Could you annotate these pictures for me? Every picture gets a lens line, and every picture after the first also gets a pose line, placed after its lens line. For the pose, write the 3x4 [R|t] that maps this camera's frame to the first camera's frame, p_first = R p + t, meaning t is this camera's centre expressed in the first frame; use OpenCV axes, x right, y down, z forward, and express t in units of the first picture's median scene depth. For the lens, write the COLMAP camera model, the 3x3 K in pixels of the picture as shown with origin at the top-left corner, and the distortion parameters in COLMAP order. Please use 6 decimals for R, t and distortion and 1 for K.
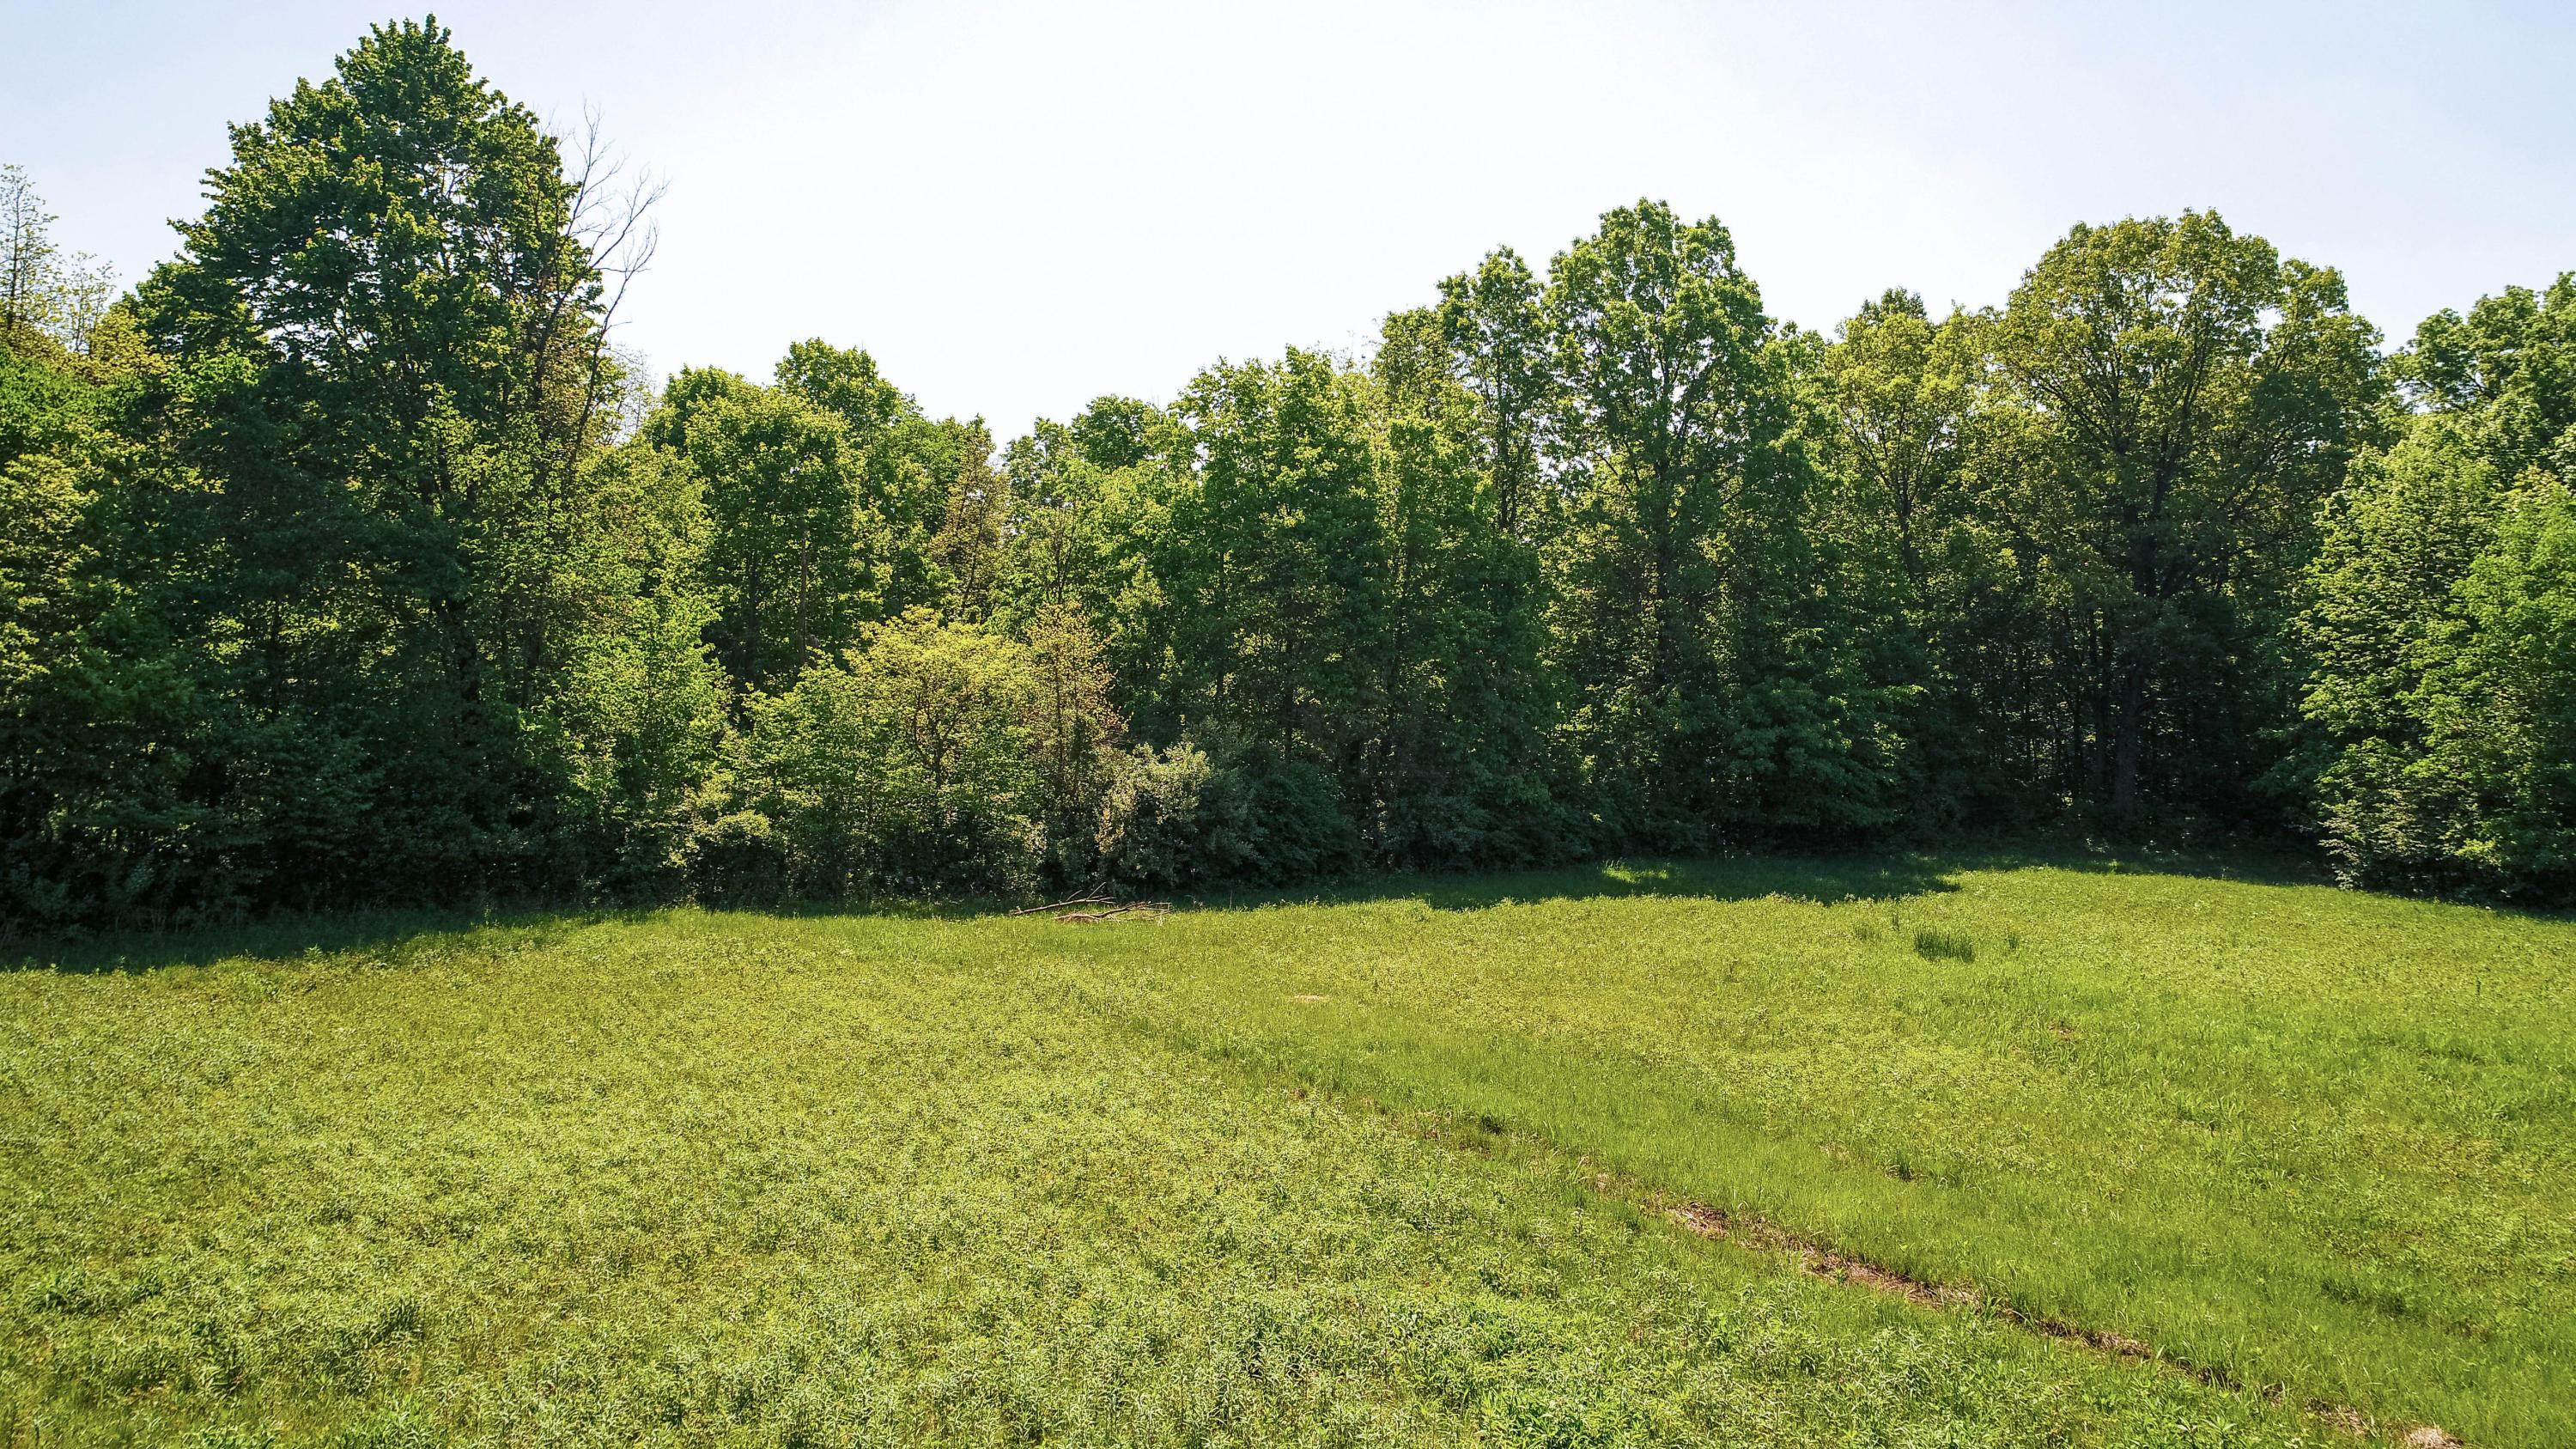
lens RADIAL K [[1710.1, 0, 1288.0], [0, 1710.1, 724.5], [0, 0, 1]] dist [0.000399, 0.000007]
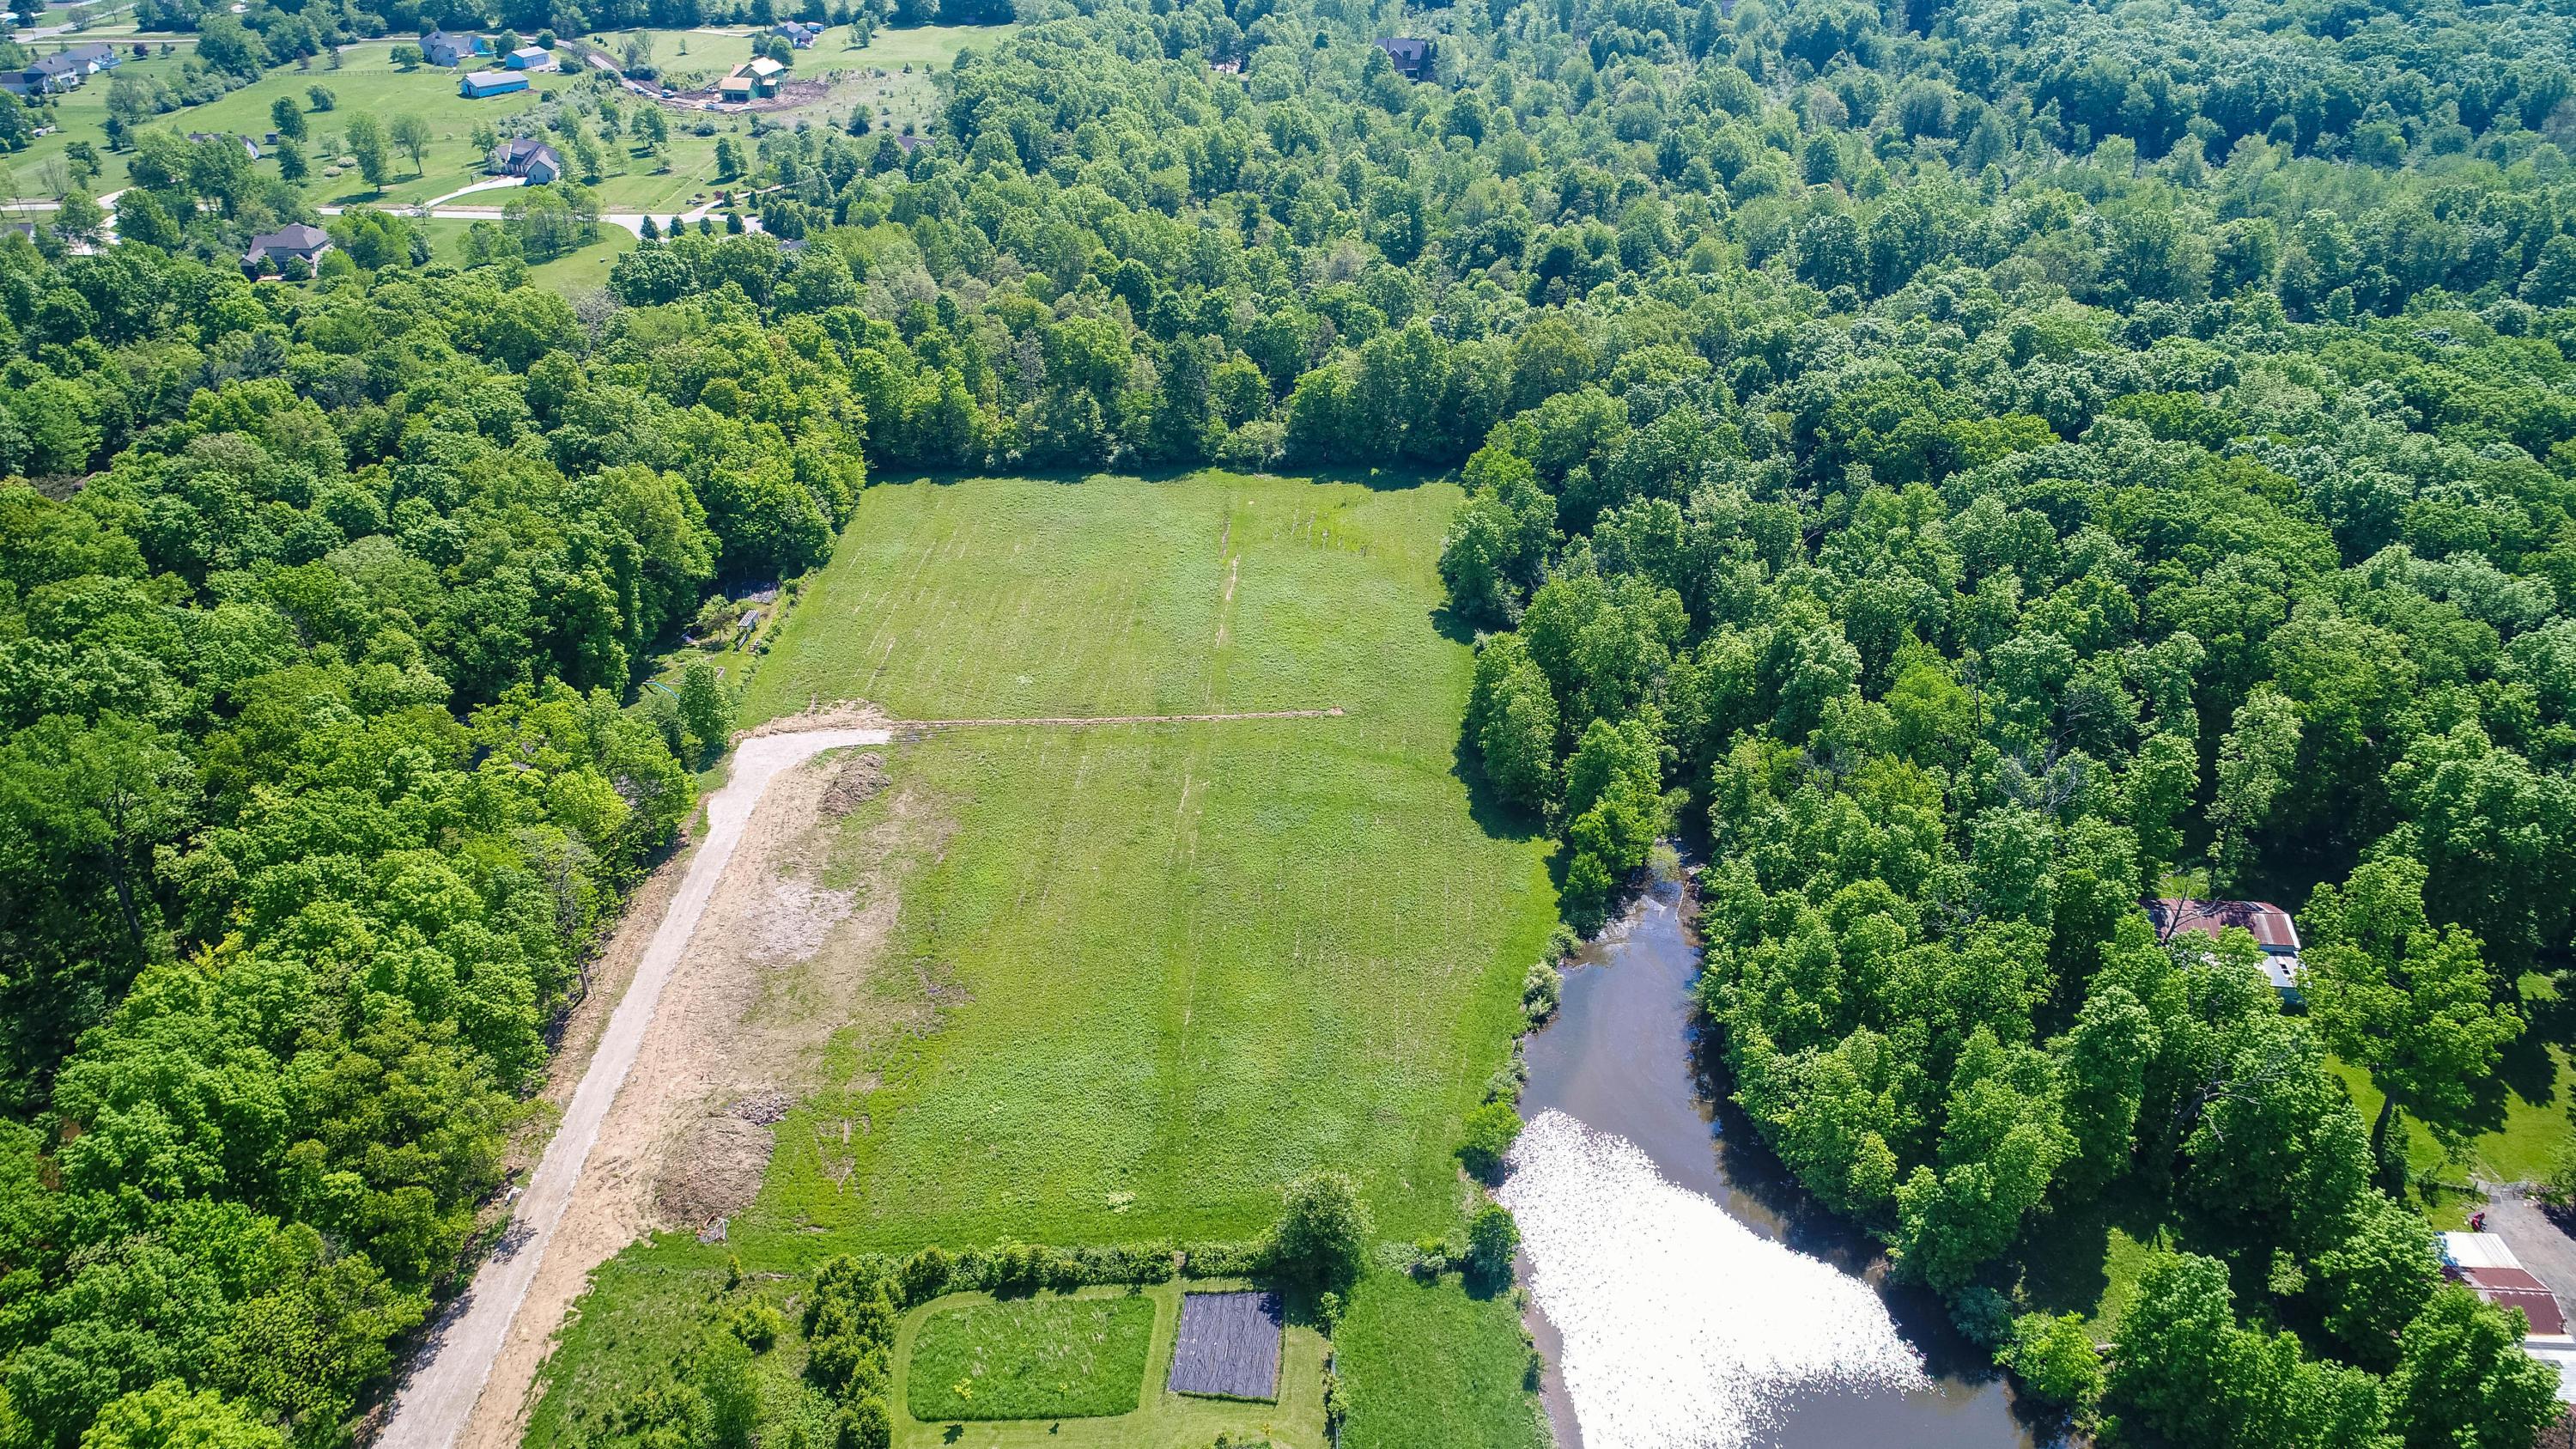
lens RADIAL K [[1742.7, 0, 1288.0], [0, 1742.7, 724.5], [0, 0, 1]] dist [0.003501, 0.000777]
pose [[0.834800, 0.260848, -0.484838, 3.426445], [0.014058, 0.870250, 0.492410, -2.326563], [0.550374, -0.417879, 0.722817, -4.244005]]
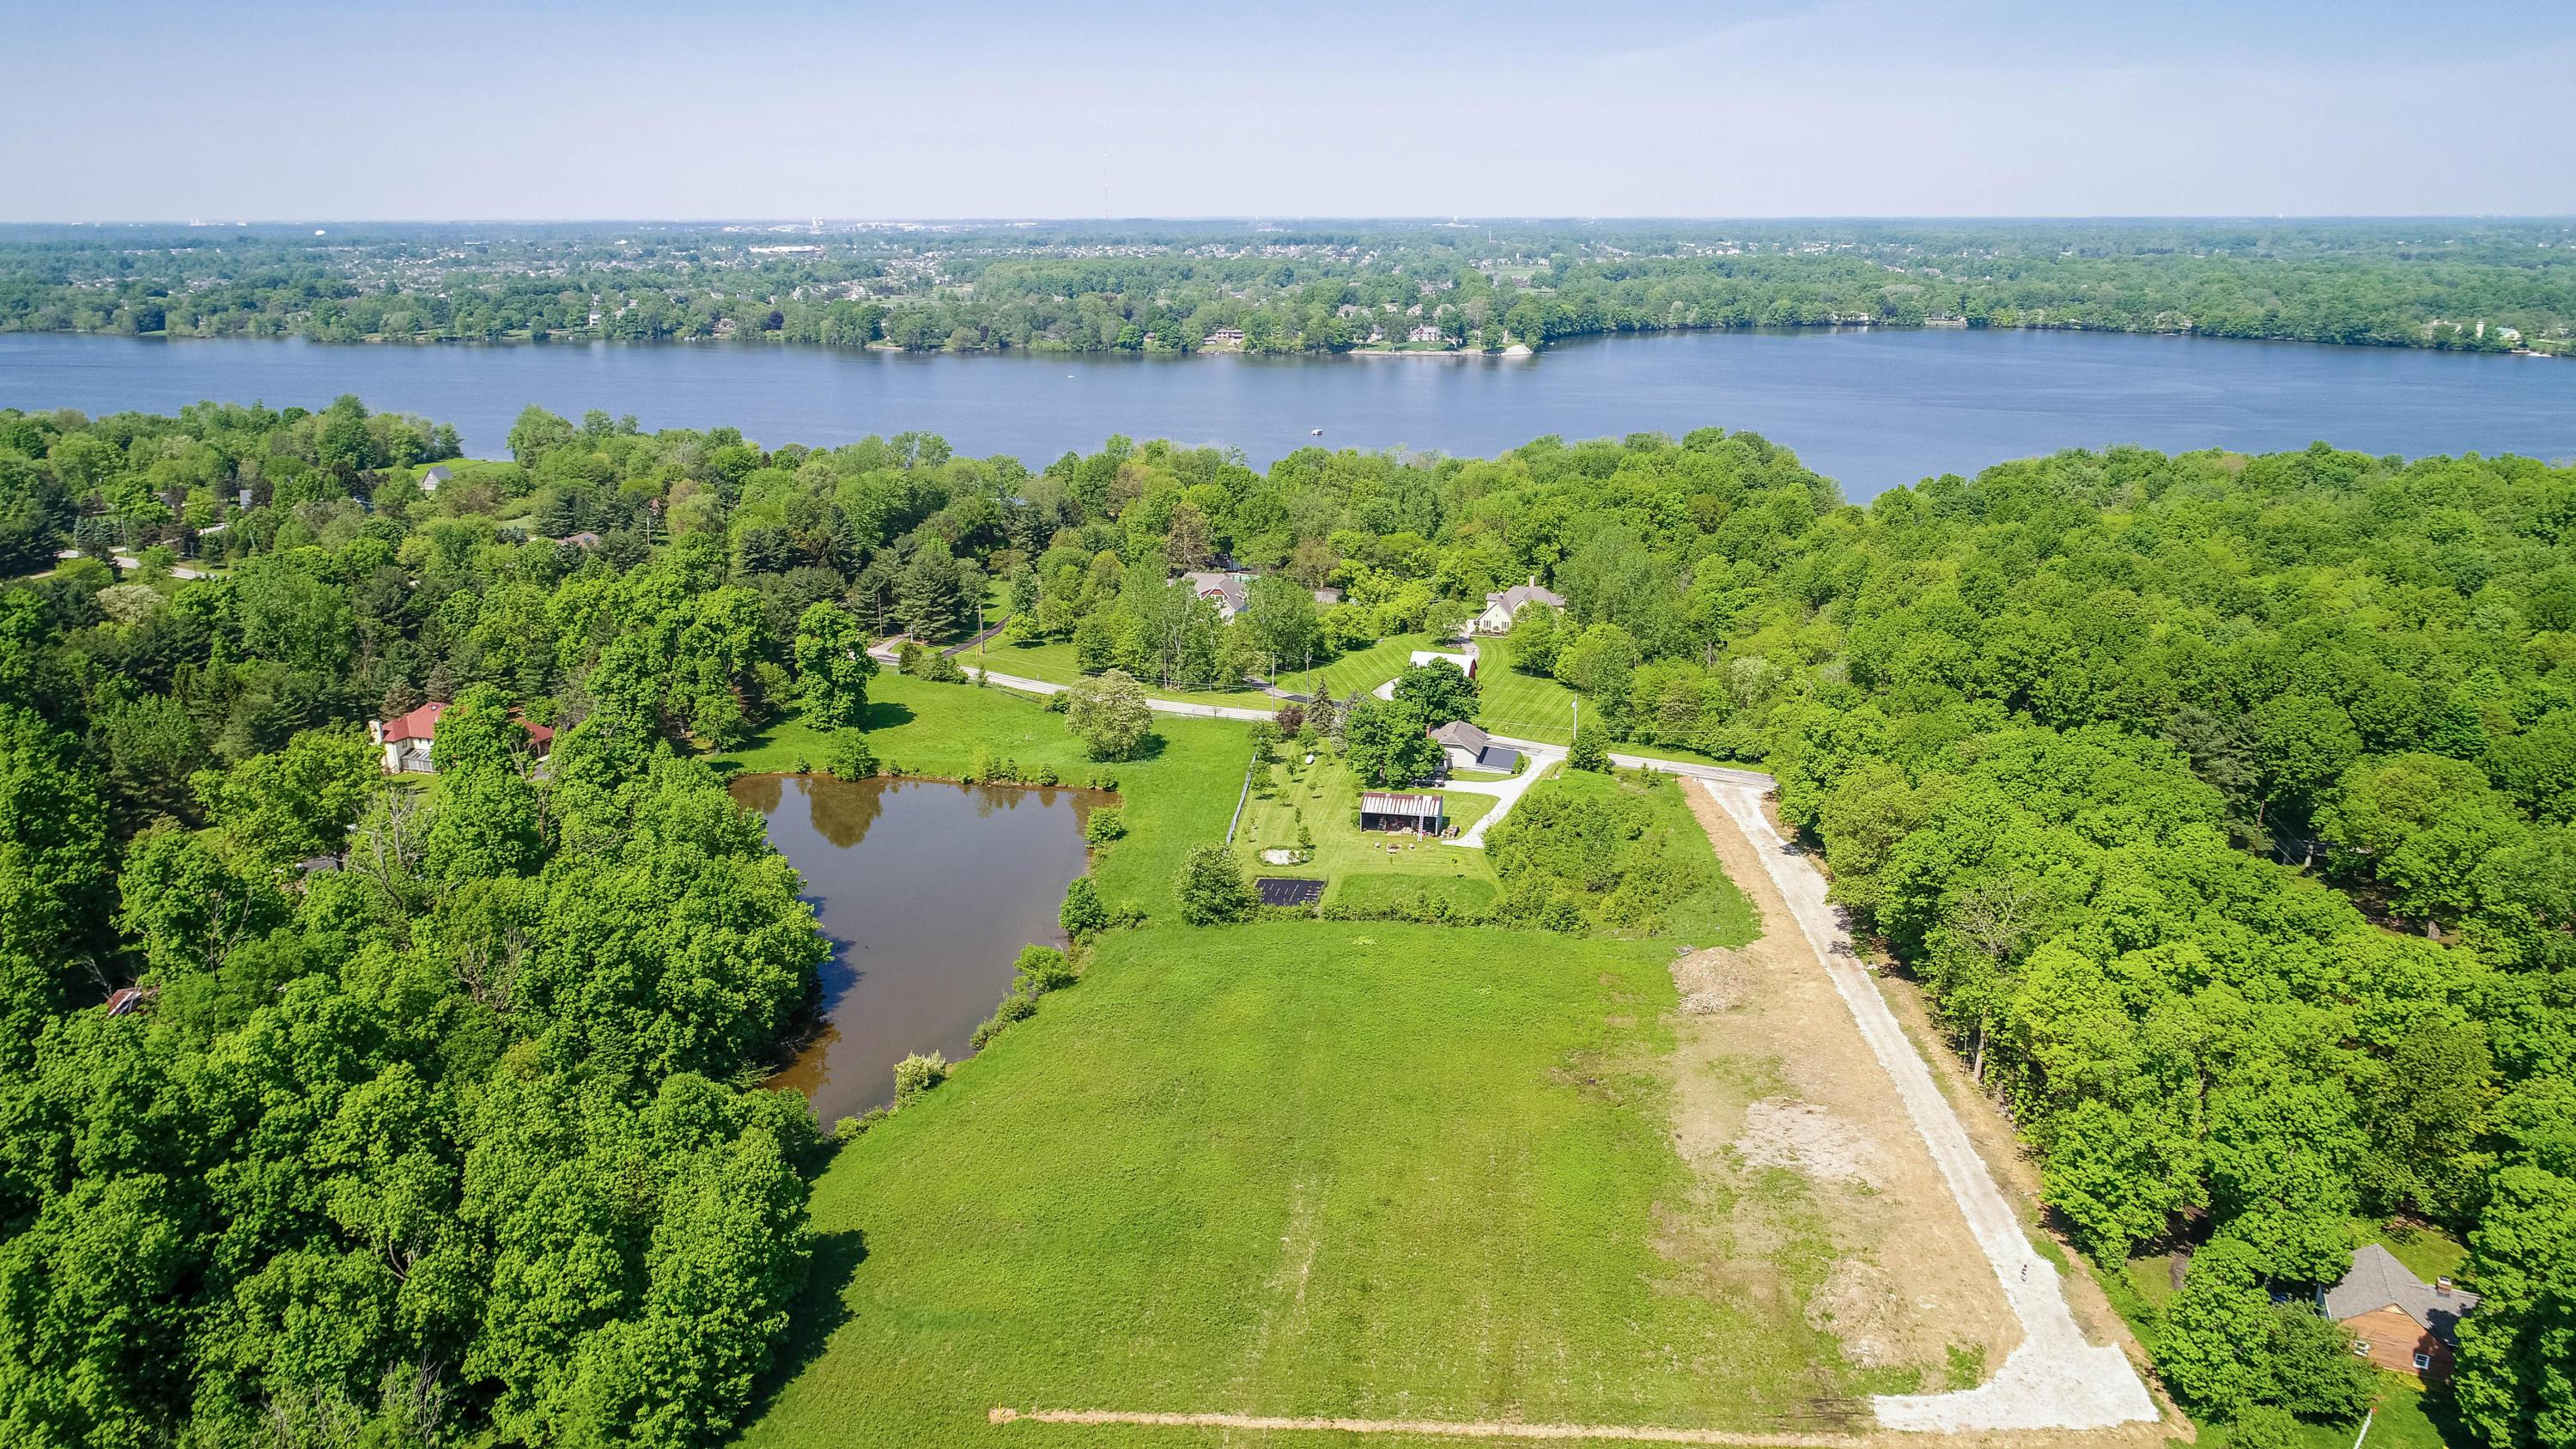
lens RADIAL K [[1735.1, 0, 1288.3], [0, 1735.1, 733.8], [0, 0, 1]] dist [0.003912, 0.000321]
pose [[-0.792632, -0.187936, 0.580013, -0.547577], [-0.010909, 0.955527, 0.294703, -1.561439], [-0.609603, 0.227264, -0.759431, 0.975247]]
